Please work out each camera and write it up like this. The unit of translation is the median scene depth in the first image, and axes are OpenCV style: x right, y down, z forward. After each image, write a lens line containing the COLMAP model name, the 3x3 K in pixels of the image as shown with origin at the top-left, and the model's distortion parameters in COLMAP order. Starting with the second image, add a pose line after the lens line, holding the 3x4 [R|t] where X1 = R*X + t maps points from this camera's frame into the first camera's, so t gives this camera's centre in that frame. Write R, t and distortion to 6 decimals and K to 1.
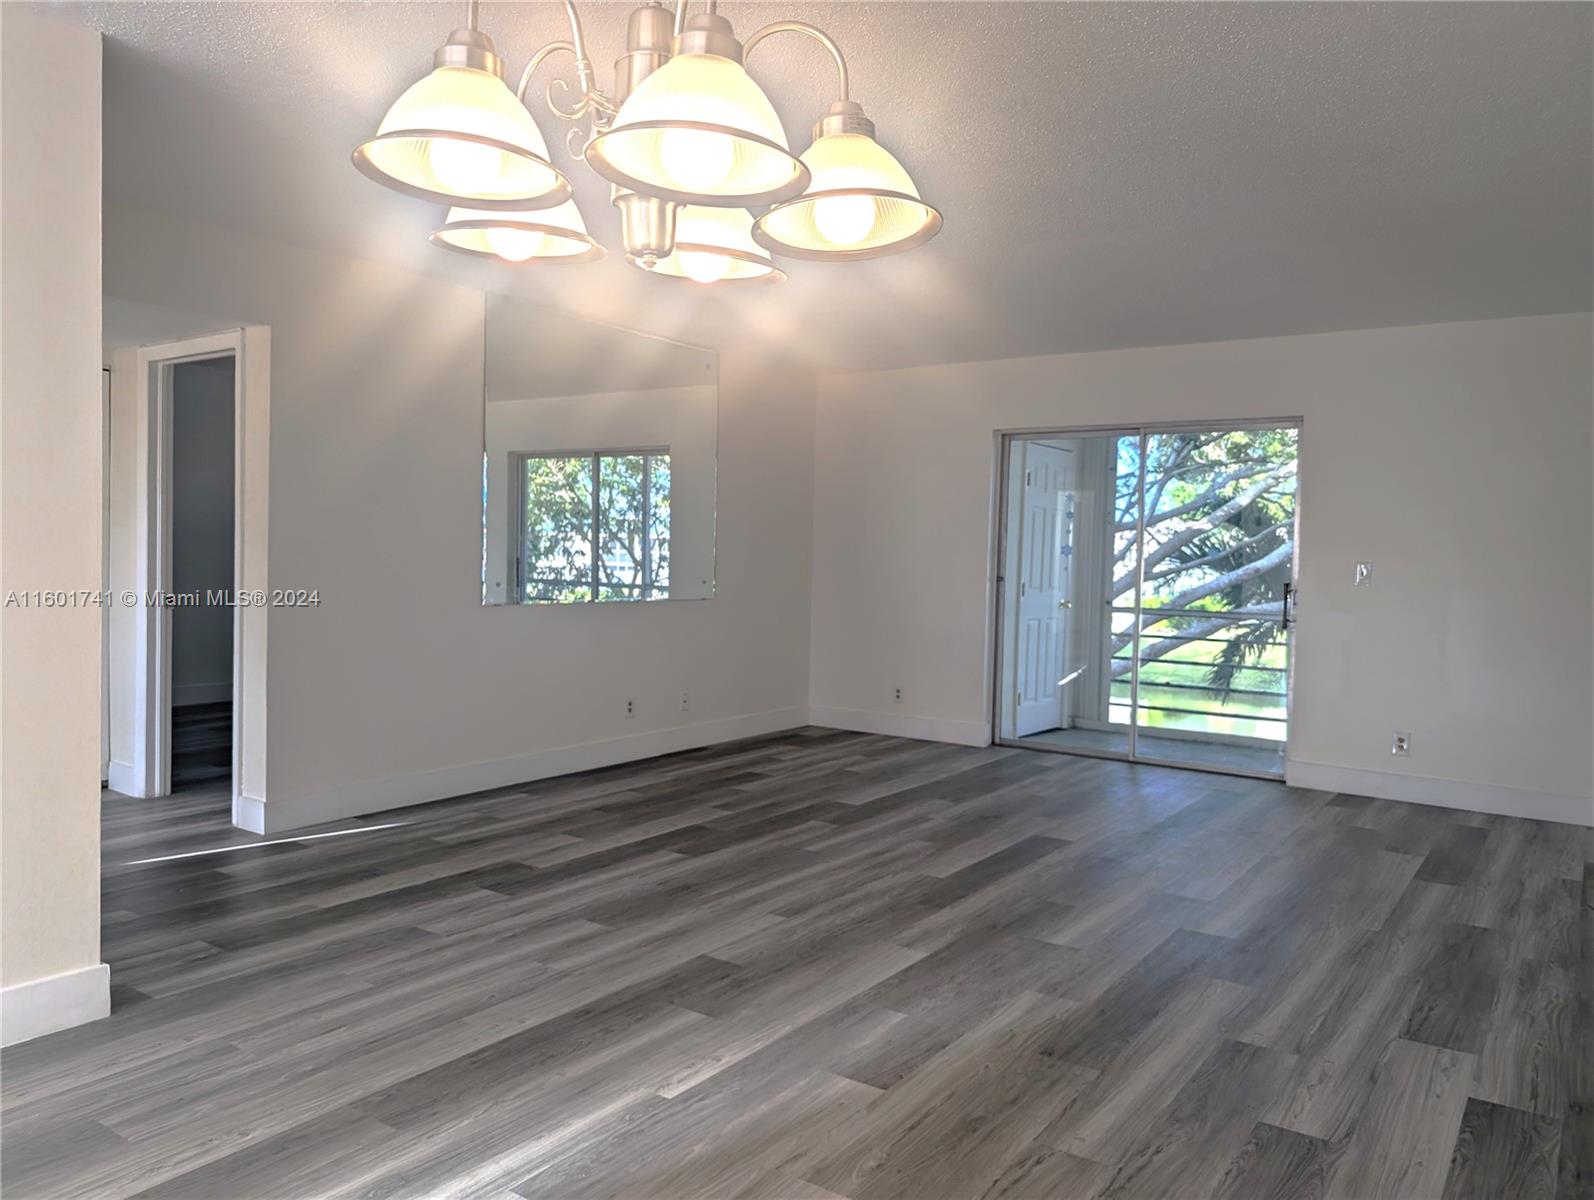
lens RADIAL K [[1170.5, 0, 790.6], [0, 1170.5, 595.2], [0, 0, 1]] dist [-0.001327, 0.002998]
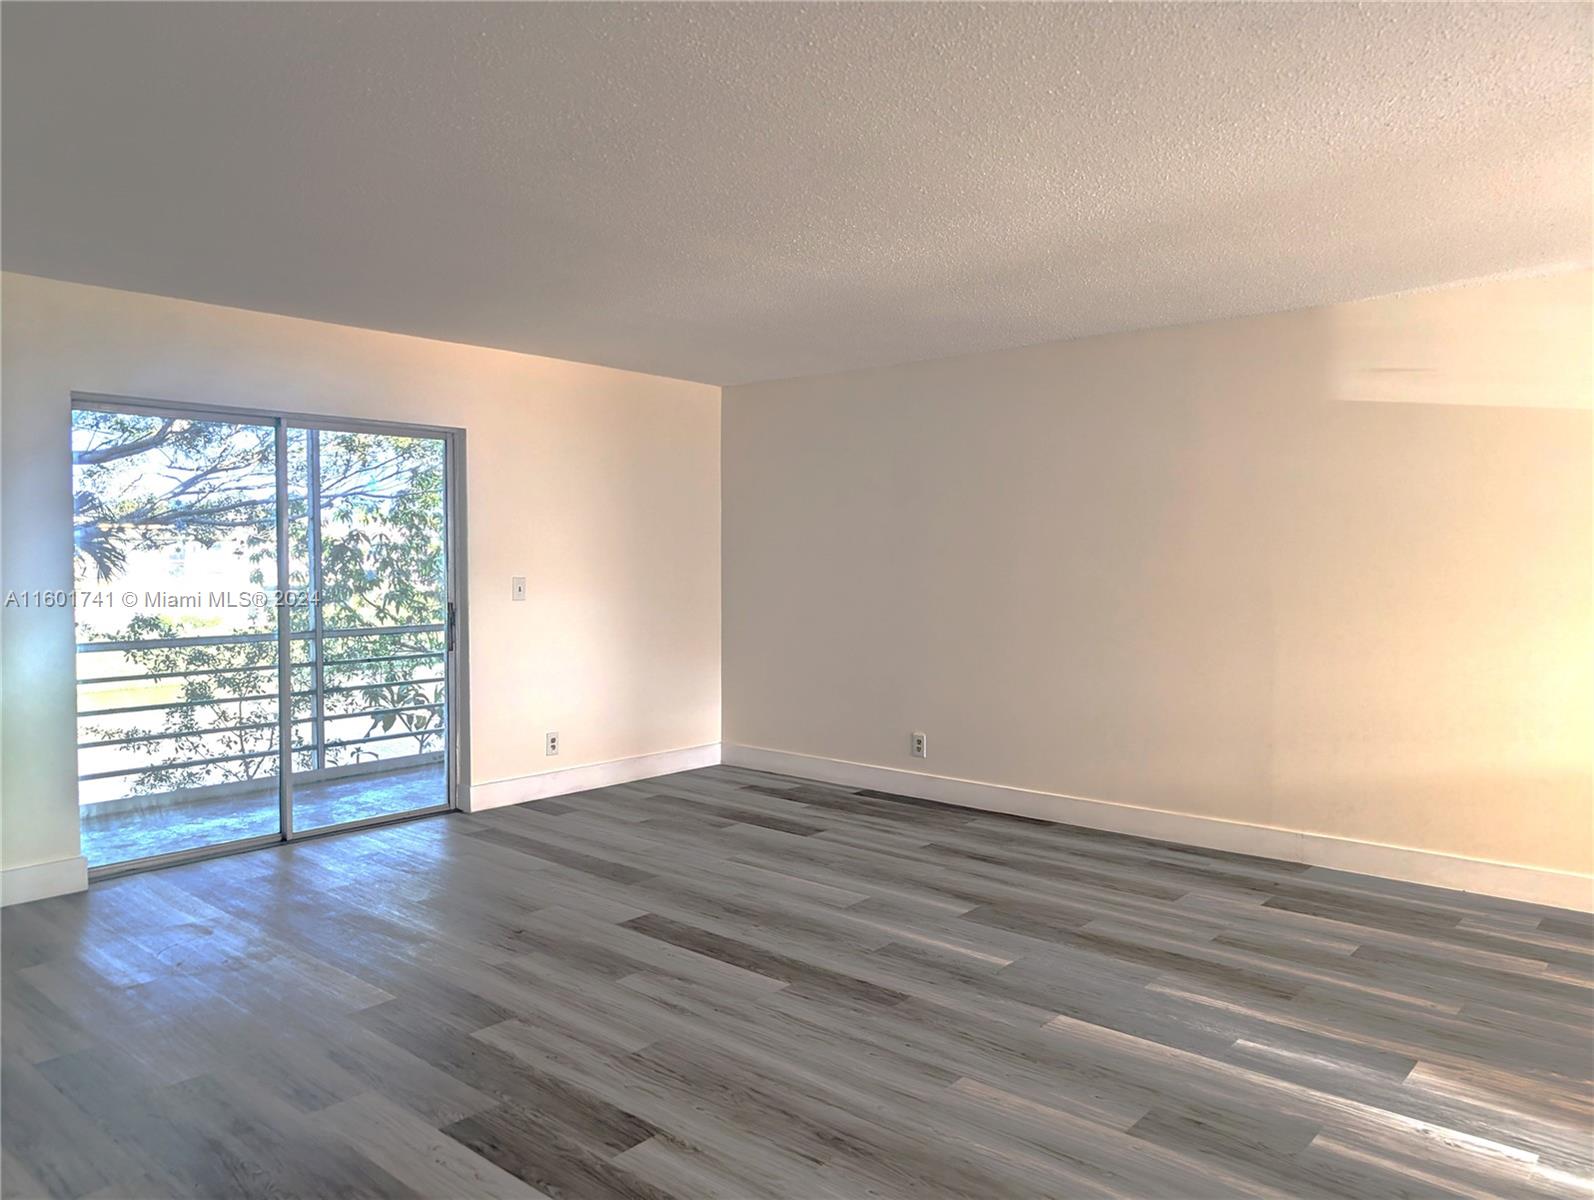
lens RADIAL K [[1170.5, 0, 790.6], [0, 1170.5, 595.2], [0, 0, 1]] dist [-0.001327, 0.002998]
pose [[0.094376, -0.068204, 0.993198, -0.831462], [0.036777, 0.997208, 0.064984, -0.111443], [-0.994857, 0.030394, 0.096621, 1.104245]]
